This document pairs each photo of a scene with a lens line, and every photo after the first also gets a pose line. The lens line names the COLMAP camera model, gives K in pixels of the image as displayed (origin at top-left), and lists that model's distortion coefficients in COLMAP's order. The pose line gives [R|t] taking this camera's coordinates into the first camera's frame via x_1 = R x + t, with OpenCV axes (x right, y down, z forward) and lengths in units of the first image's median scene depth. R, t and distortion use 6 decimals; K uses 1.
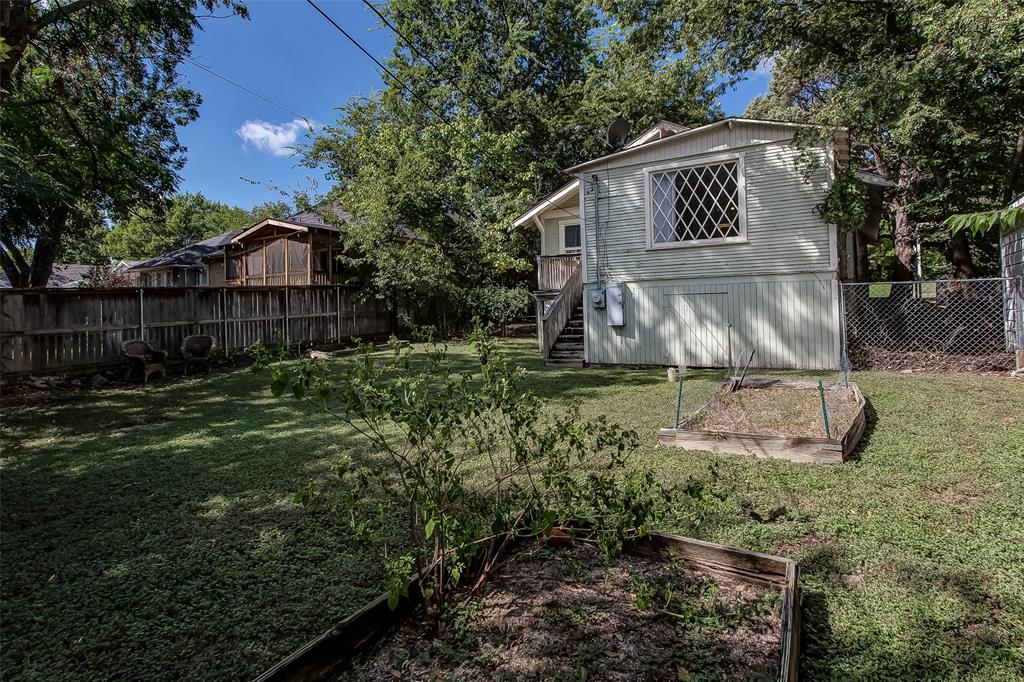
lens RADIAL K [[572.1, 0, 513.0], [0, 572.1, 306.1], [0, 0, 1]] dist [-0.000508, 0.000185]
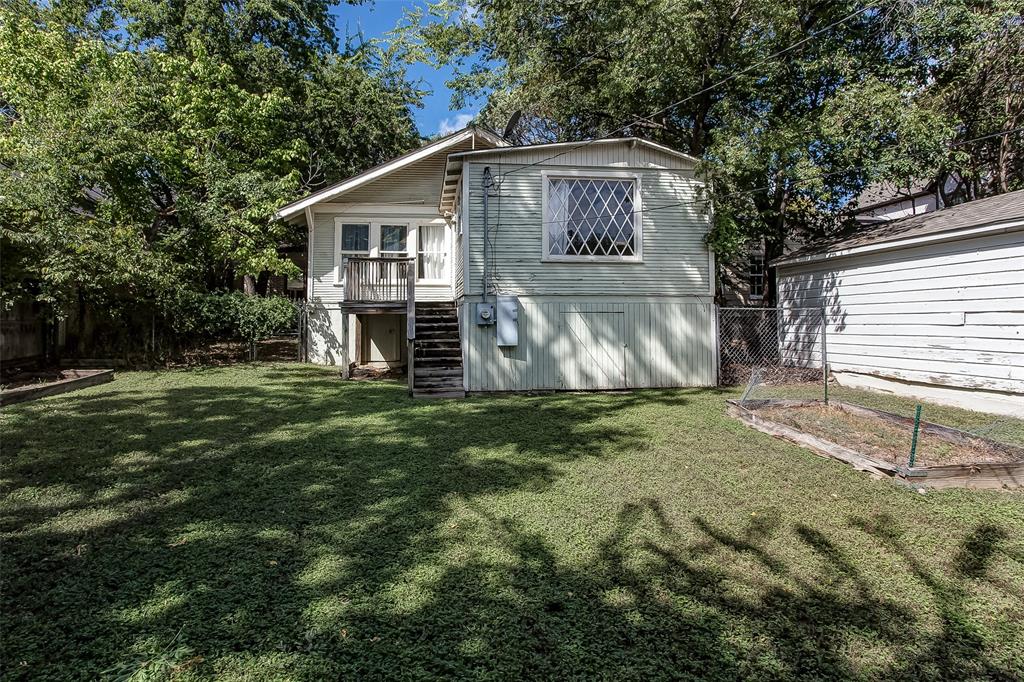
lens RADIAL K [[559.2, 0, 514.6], [0, 559.2, 307.4], [0, 0, 1]] dist [0.000087, 0.000363]
pose [[0.775056, 0.040047, 0.630622, -0.350383], [-0.020377, 0.999055, -0.038400, 0.008744], [-0.631564, 0.016912, 0.775140, 0.349691]]
